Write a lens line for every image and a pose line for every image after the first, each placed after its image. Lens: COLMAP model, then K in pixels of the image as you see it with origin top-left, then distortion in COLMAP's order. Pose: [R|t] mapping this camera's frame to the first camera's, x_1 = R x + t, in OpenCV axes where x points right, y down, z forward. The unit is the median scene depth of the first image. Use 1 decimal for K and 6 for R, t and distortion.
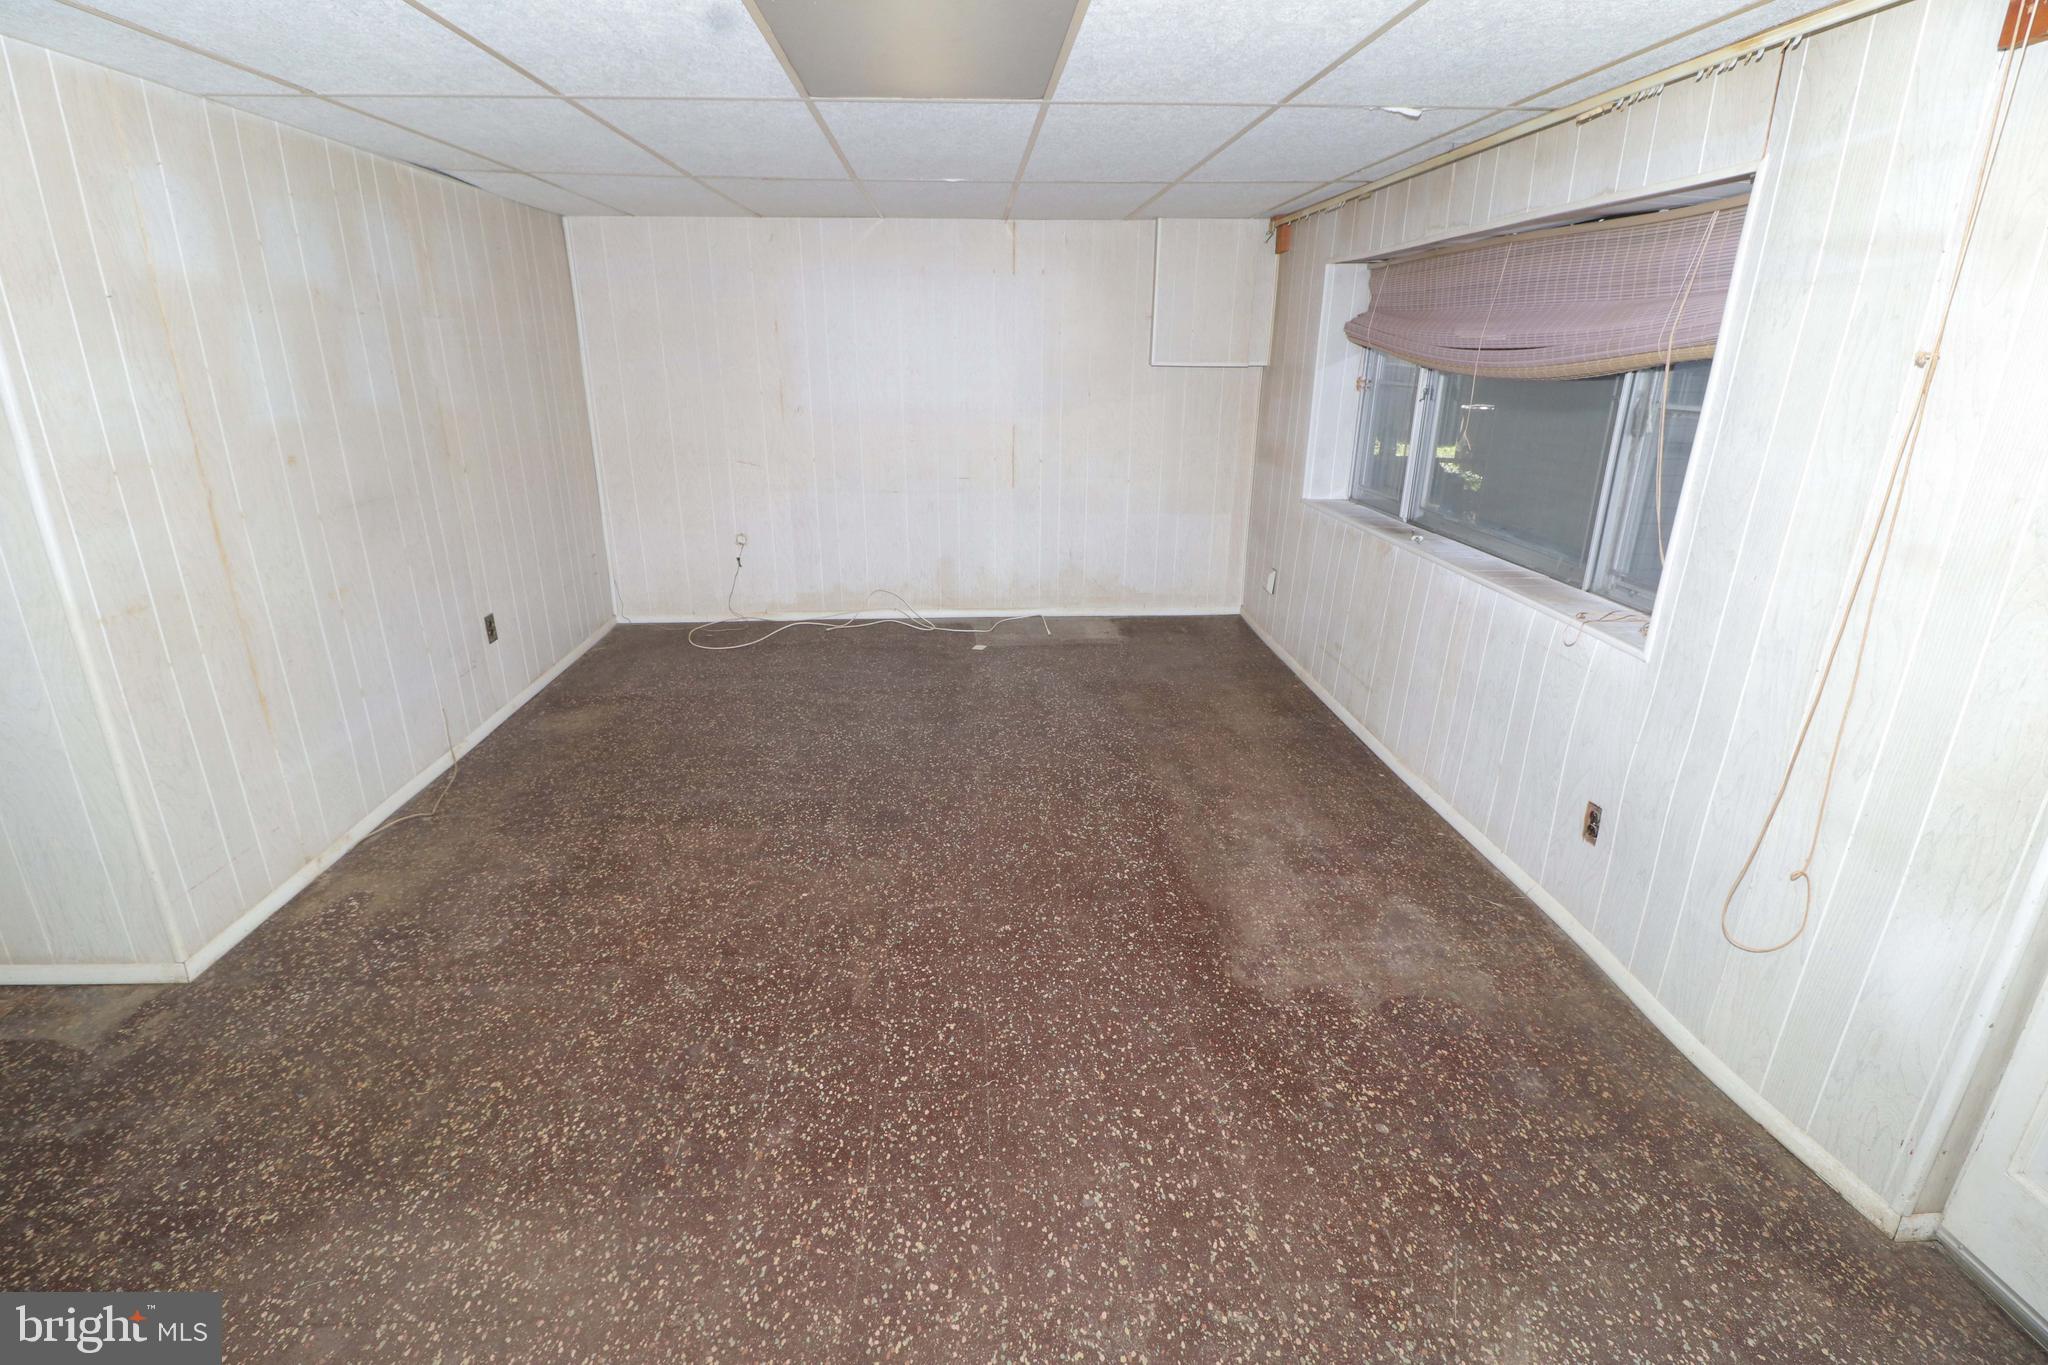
lens RADIAL K [[946.1, 0, 1009.8], [0, 946.1, 678.3], [0, 0, 1]] dist [-0.004059, -0.010578]
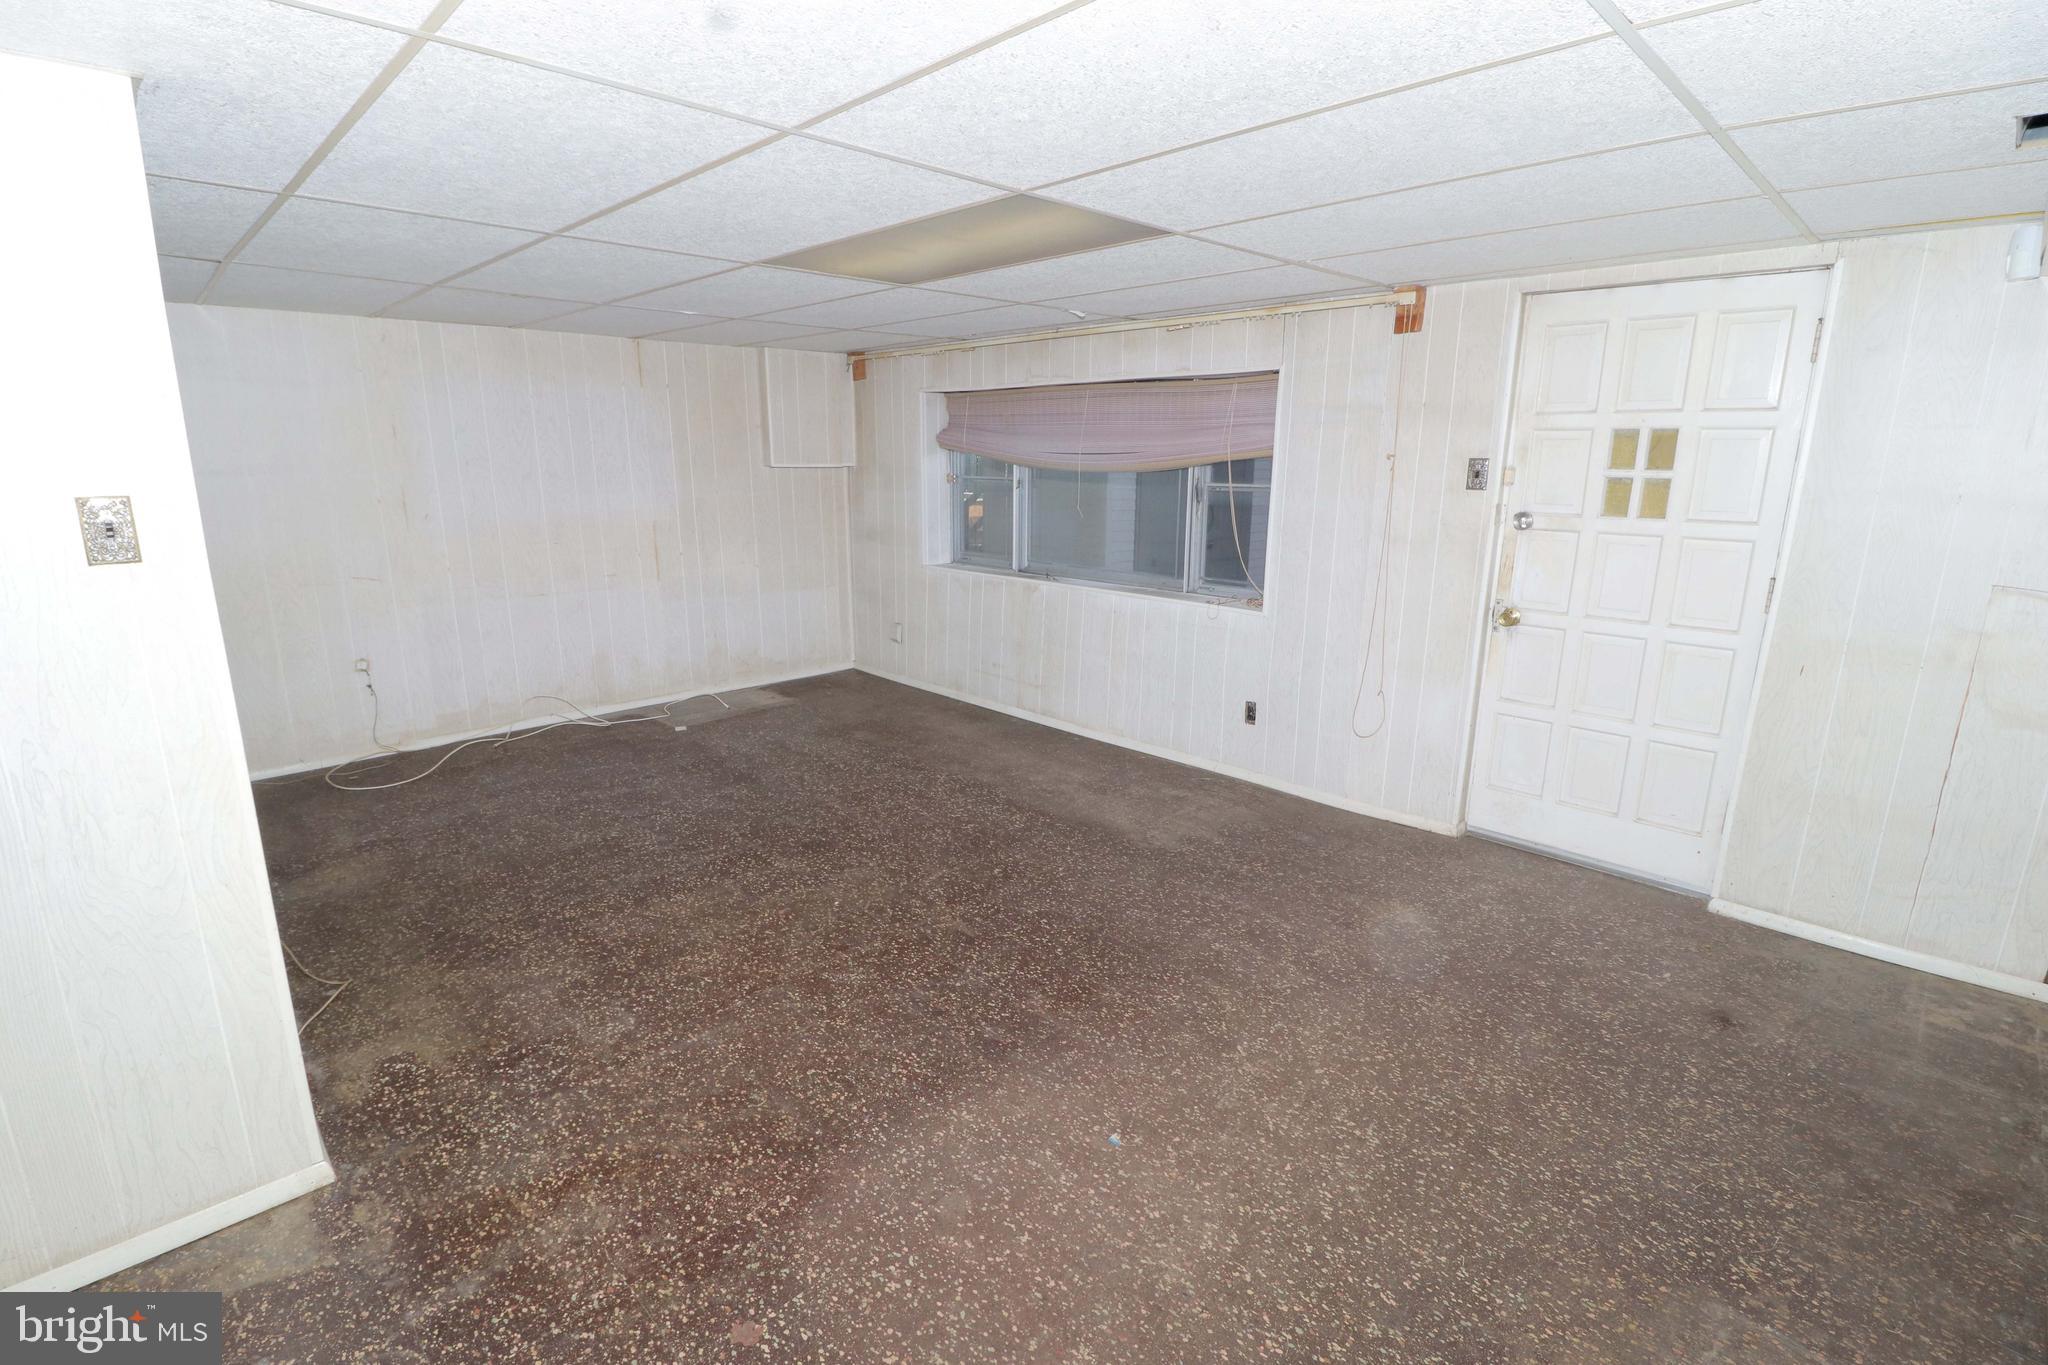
lens RADIAL K [[946.1, 0, 1013.5], [0, 946.1, 680.2], [0, 0, 1]] dist [-0.004059, -0.010578]
pose [[0.753734, -0.155590, 0.638496, -0.780889], [0.216246, 0.976184, -0.017397, 0.025189], [-0.620583, 0.151185, 0.769429, -0.096709]]
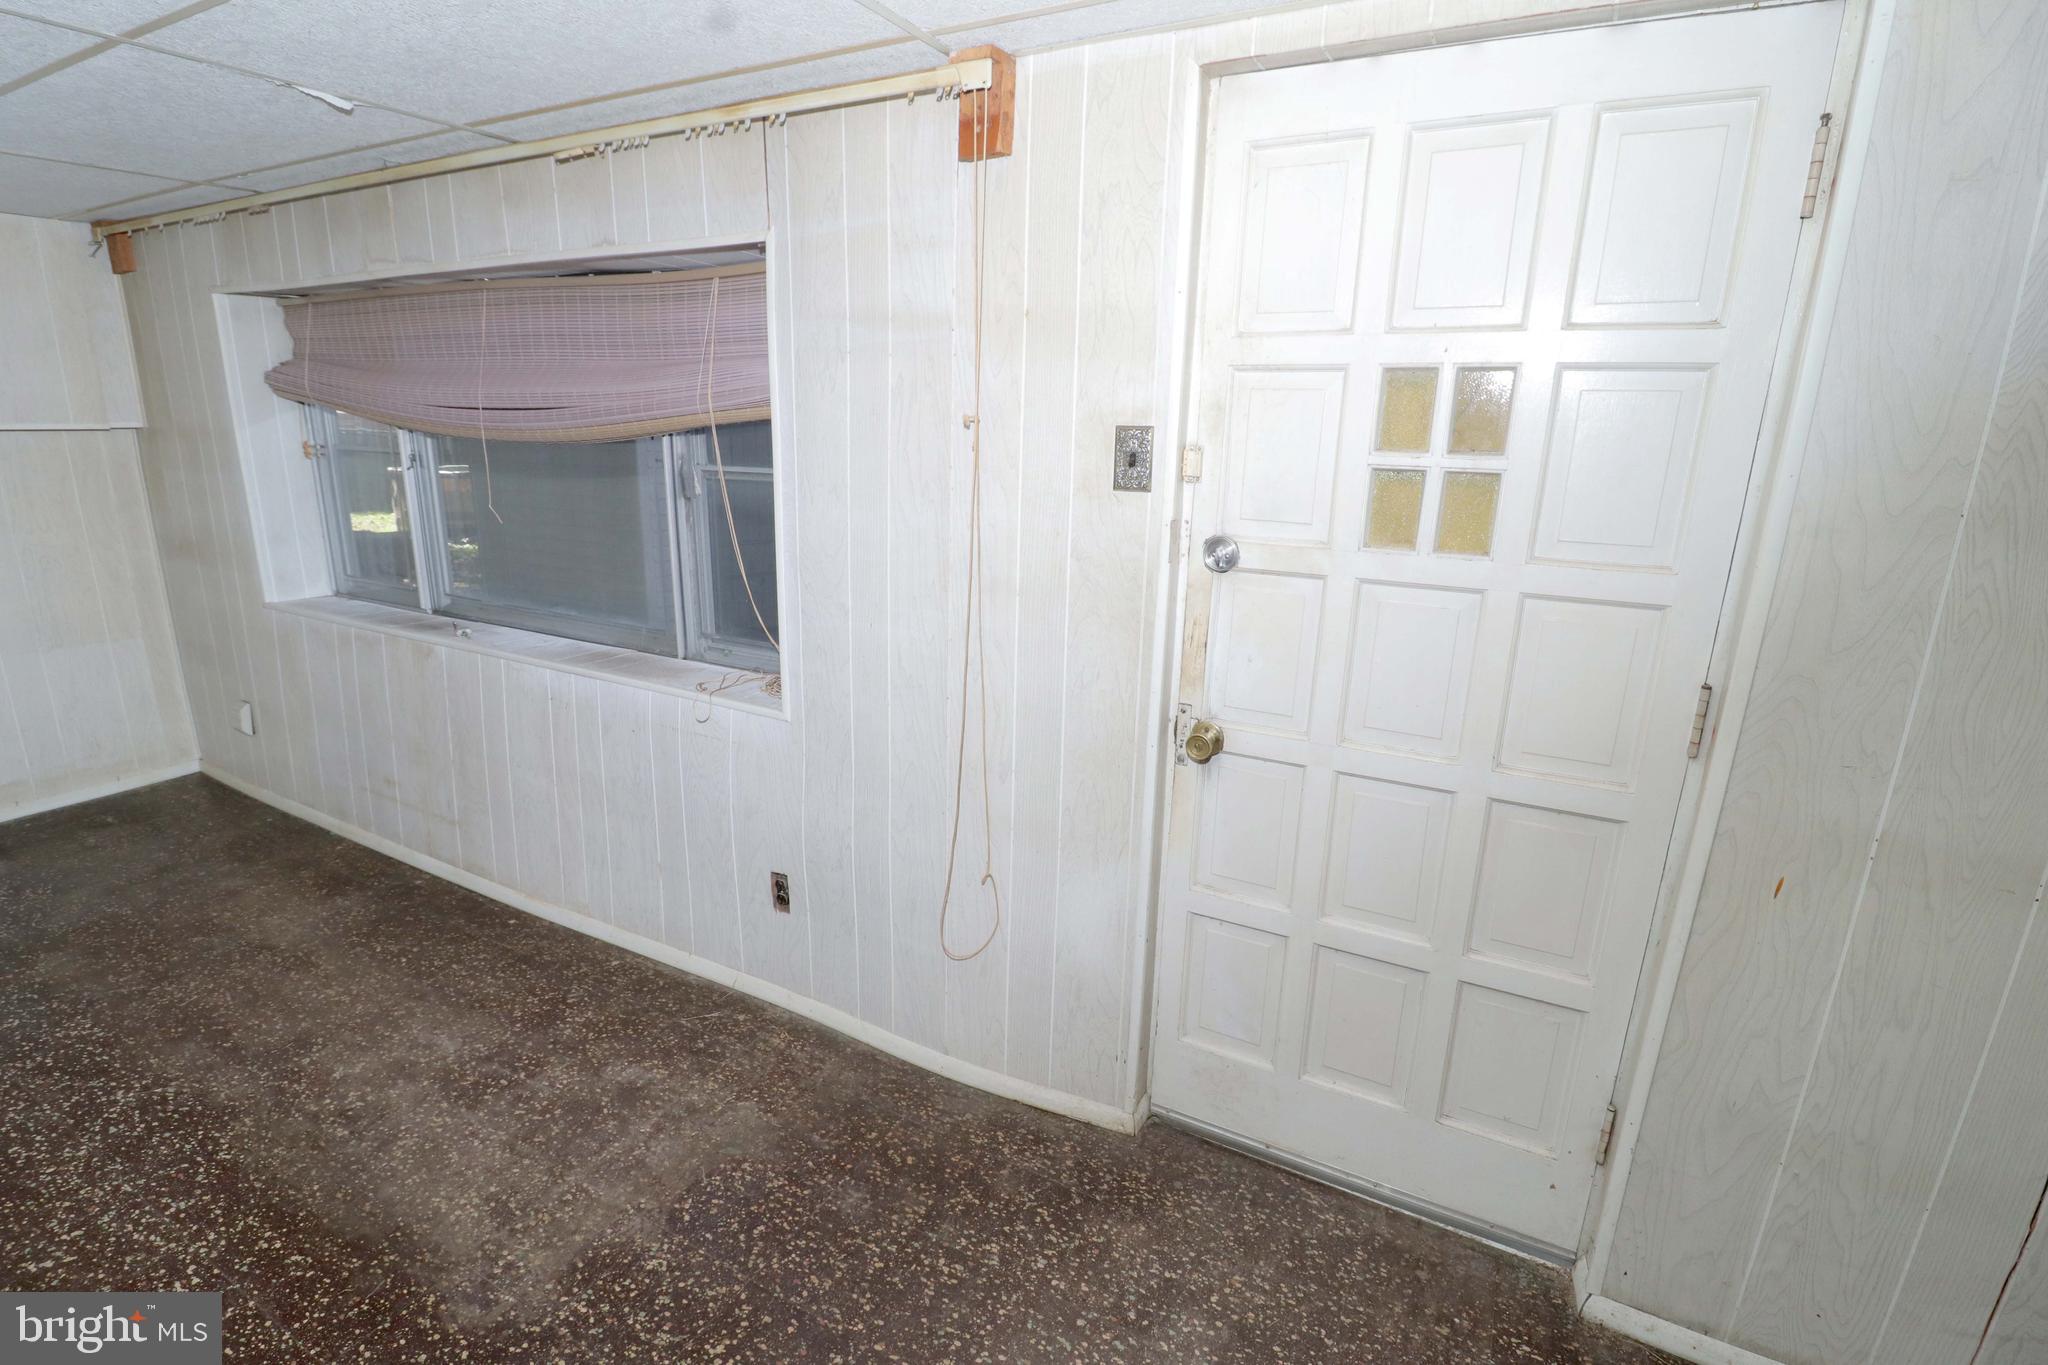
lens RADIAL K [[946.1, 0, 1024.6], [0, 946.1, 671.6], [0, 0, 1]] dist [-0.004059, -0.010578]
pose [[0.516680, -0.209937, 0.830041, -0.010039], [0.262966, 0.961524, 0.079502, -0.069363], [-0.814795, 0.177195, 0.552007, 0.202142]]
